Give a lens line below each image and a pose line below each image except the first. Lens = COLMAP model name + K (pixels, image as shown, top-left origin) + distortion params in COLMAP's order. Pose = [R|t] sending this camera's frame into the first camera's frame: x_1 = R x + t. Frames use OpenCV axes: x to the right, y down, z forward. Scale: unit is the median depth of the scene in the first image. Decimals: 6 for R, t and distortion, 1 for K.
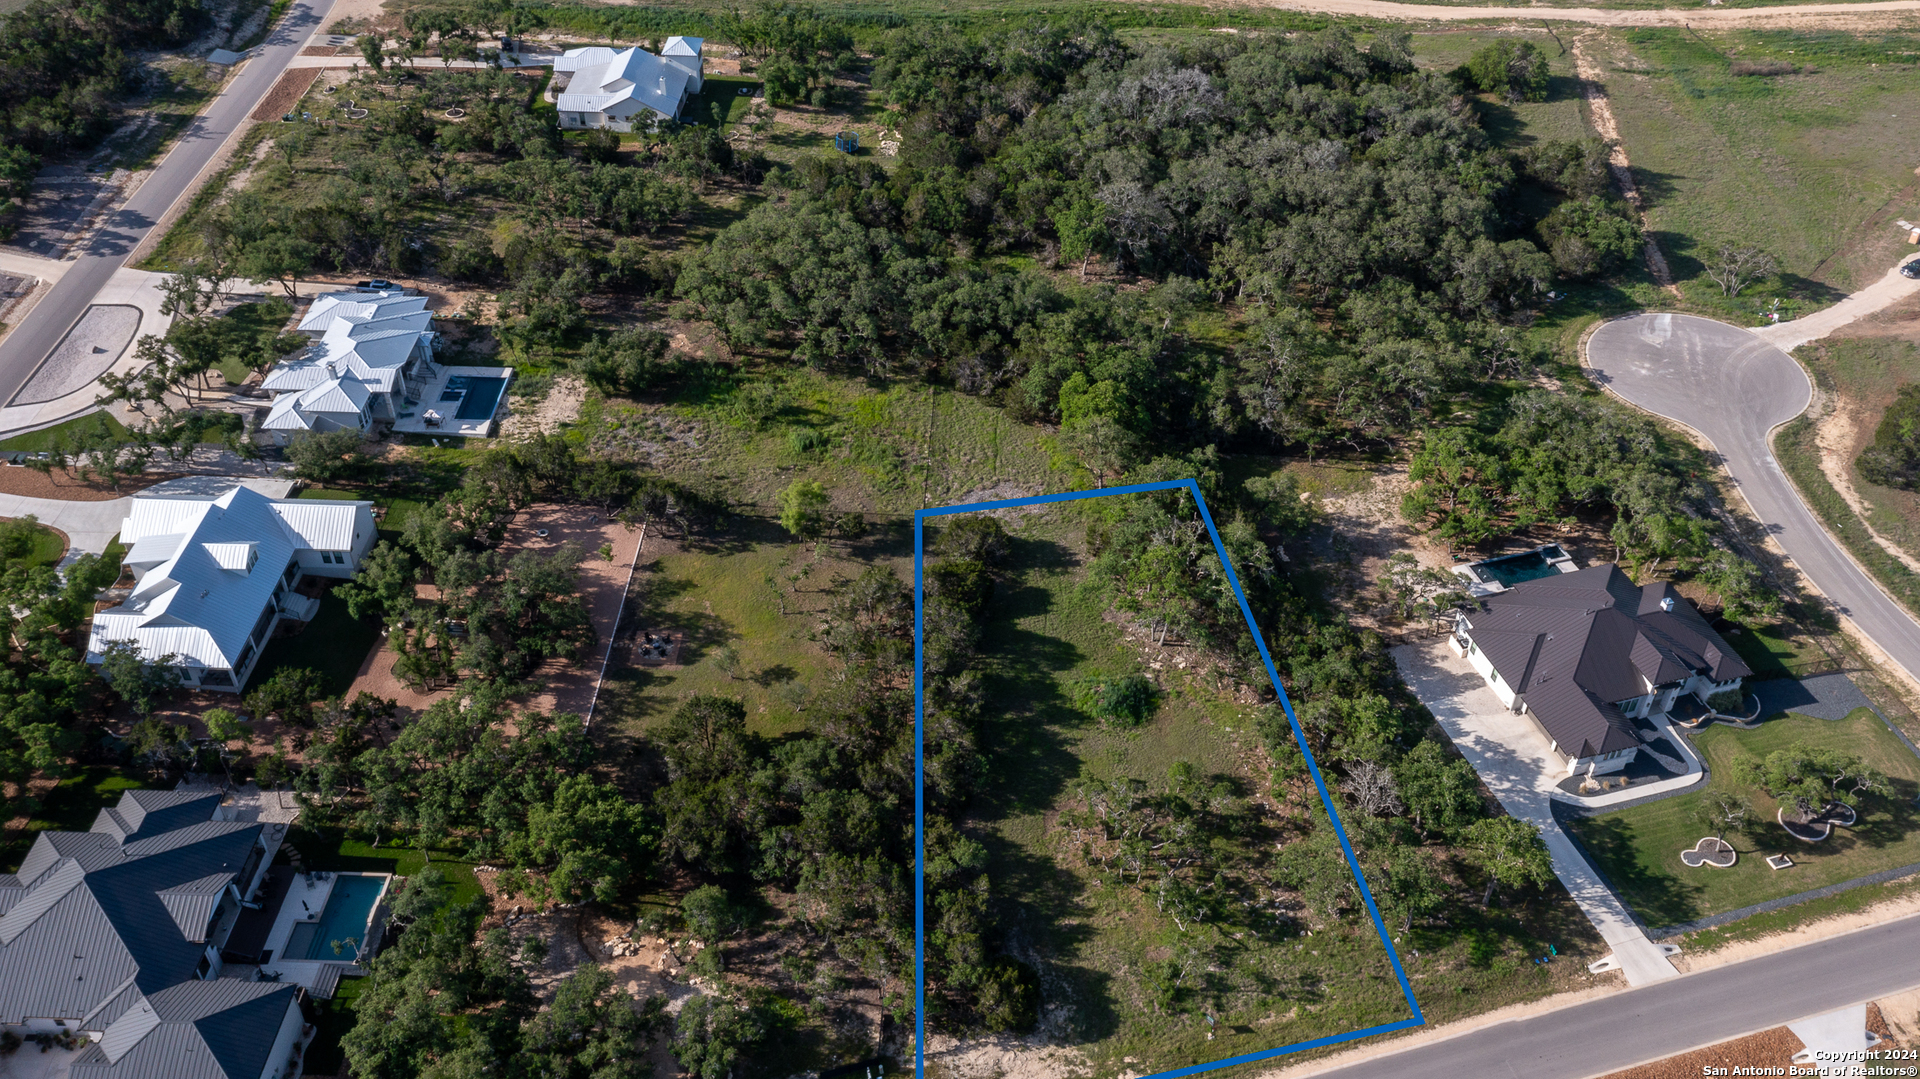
lens RADIAL K [[1618.5, 0, 960.7], [0, 1618.5, 541.0], [0, 0, 1]] dist [-0.015382, 0.069536]
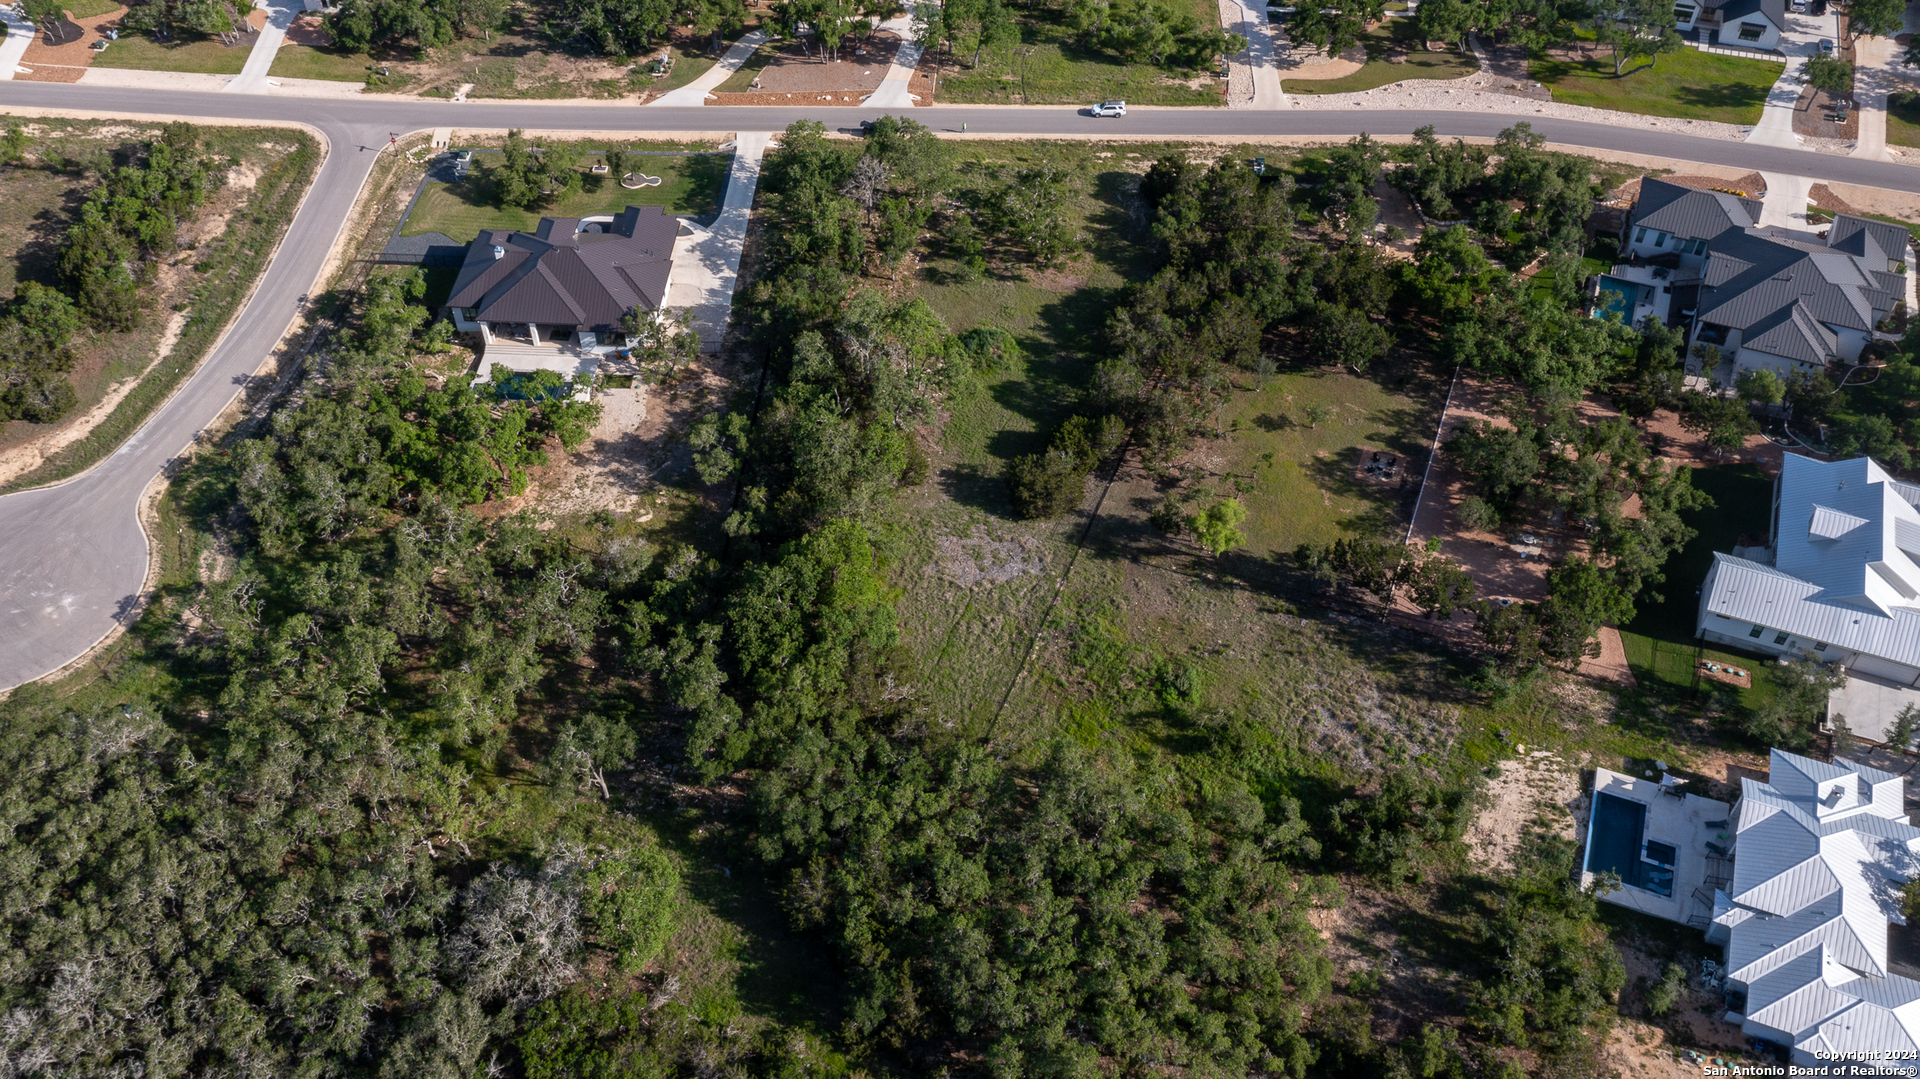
lens RADIAL K [[1618.5, 0, 960.7], [0, 1618.5, 541.0], [0, 0, 1]] dist [-0.015382, 0.069536]
pose [[-0.940070, -0.263441, 0.216487, -0.154223], [0.203122, 0.077297, 0.976098, -0.902331], [-0.273878, 0.961574, -0.019154, 1.025983]]
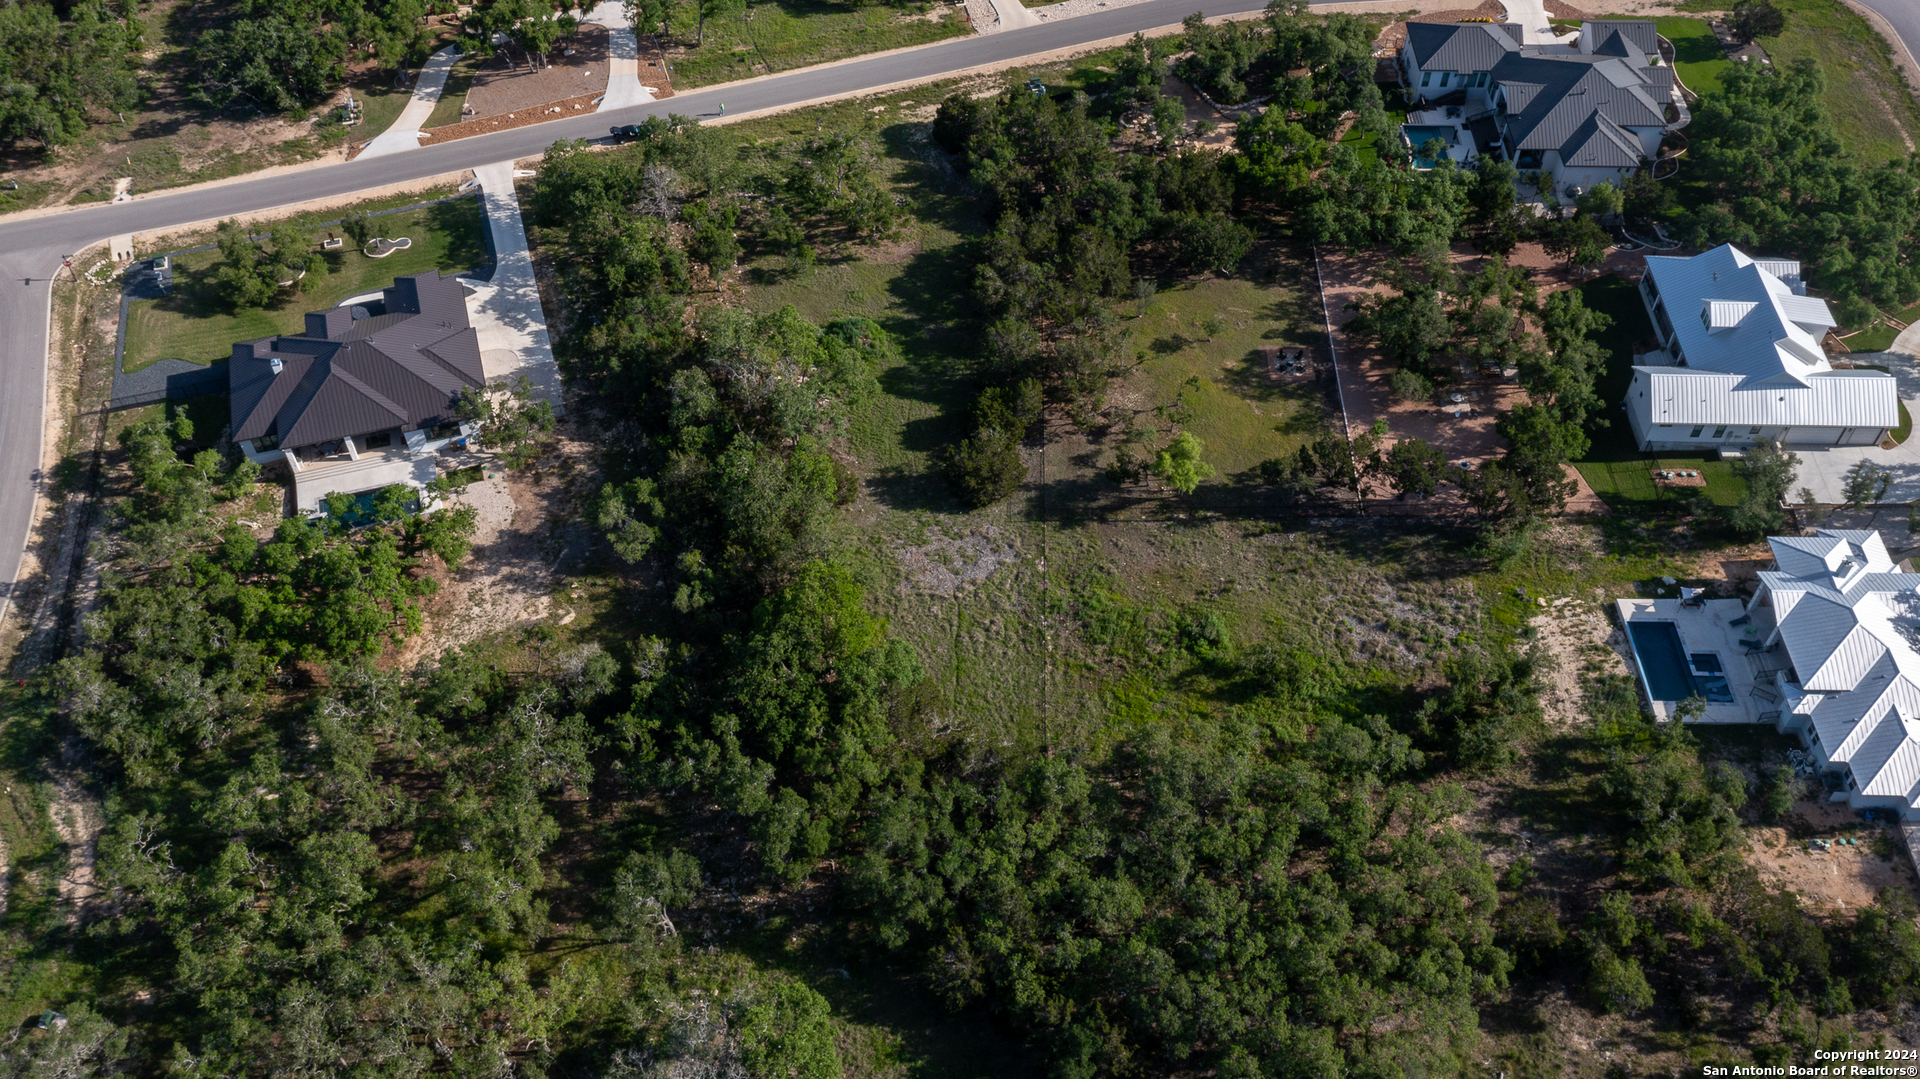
lens RADIAL K [[1614.5, 0, 961.1], [0, 1614.5, 552.4], [0, 0, 1]] dist [-0.004142, 0.058538]
pose [[-0.999742, -0.005881, -0.021947, 0.039398], [-0.021984, 0.006360, 0.999738, -0.861696], [-0.005739, 0.999962, -0.006487, 1.015753]]
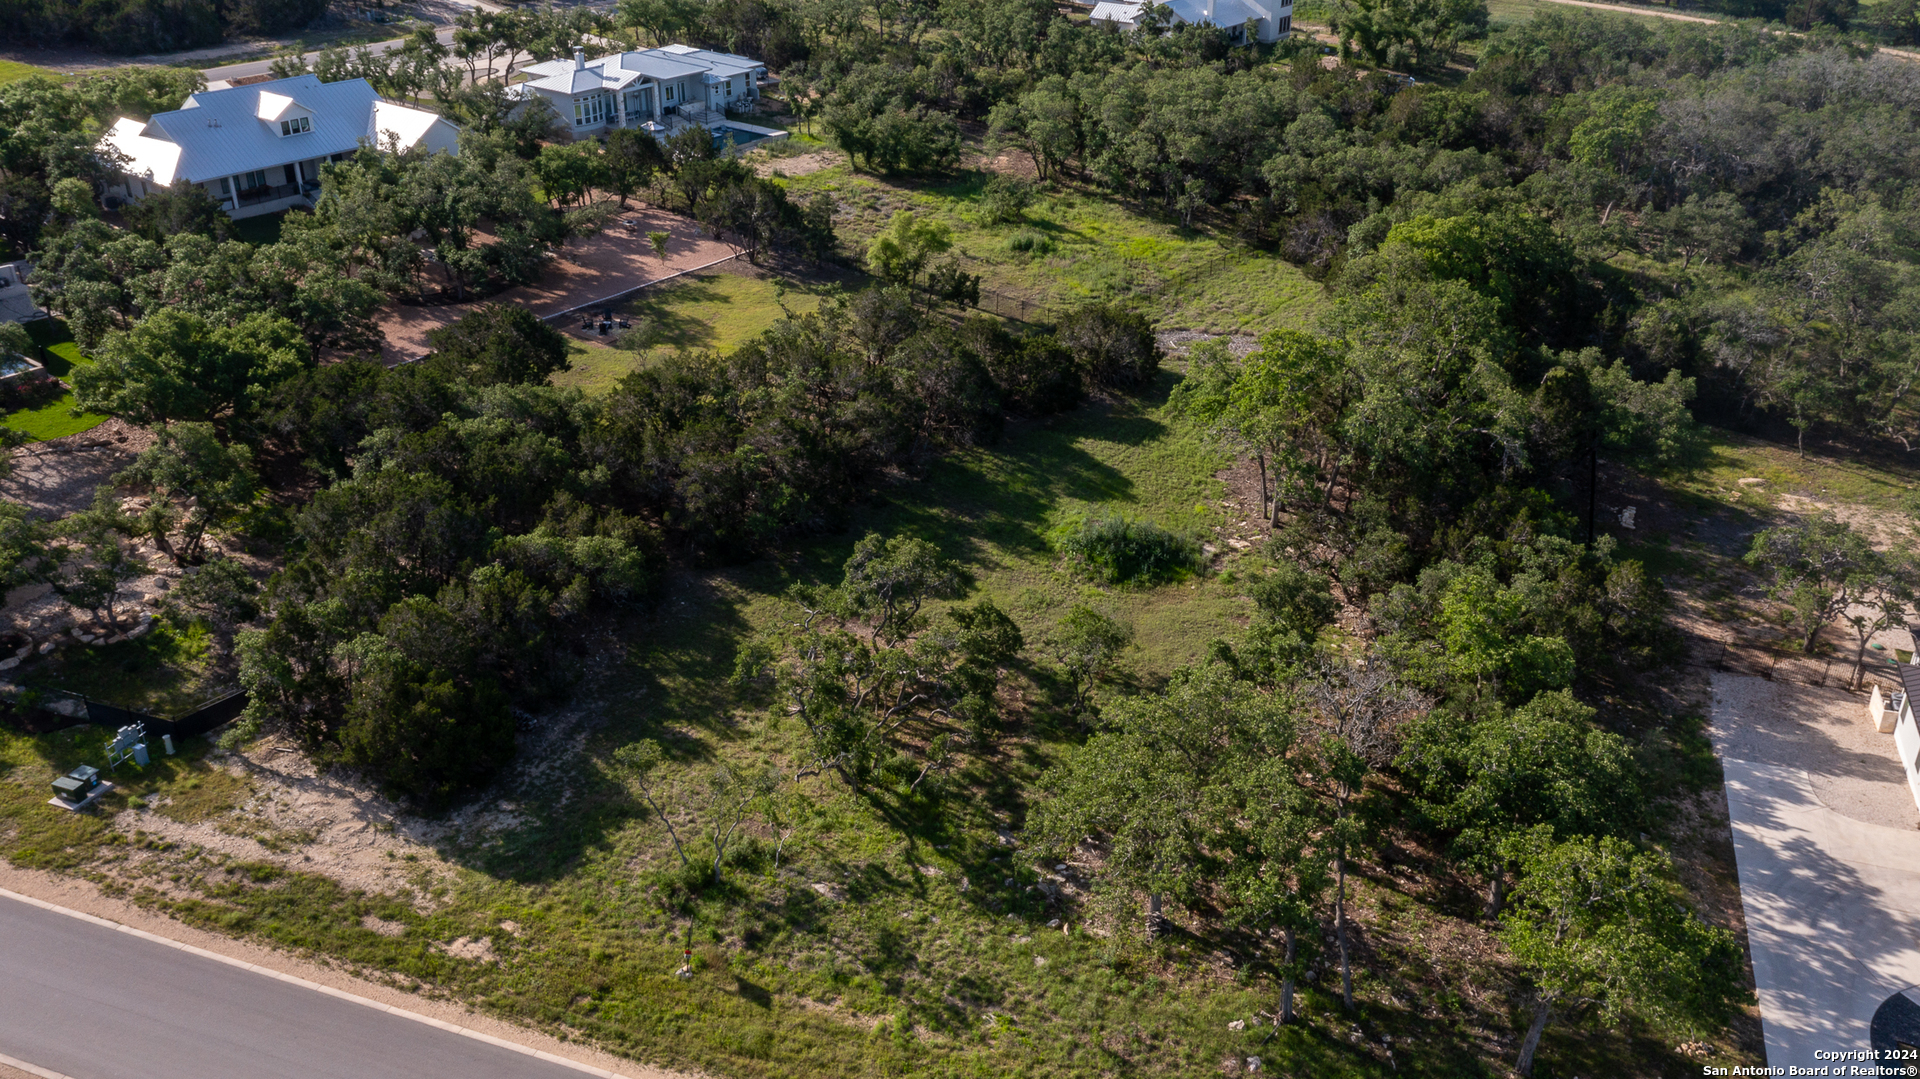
lens RADIAL K [[1618.5, 0, 960.7], [0, 1618.5, 541.0], [0, 0, 1]] dist [-0.015382, 0.069536]
pose [[0.805064, 0.259530, -0.533400, 0.306415], [-0.376399, 0.918495, -0.121201, 0.161688], [0.458470, 0.298346, 0.837135, 0.454670]]
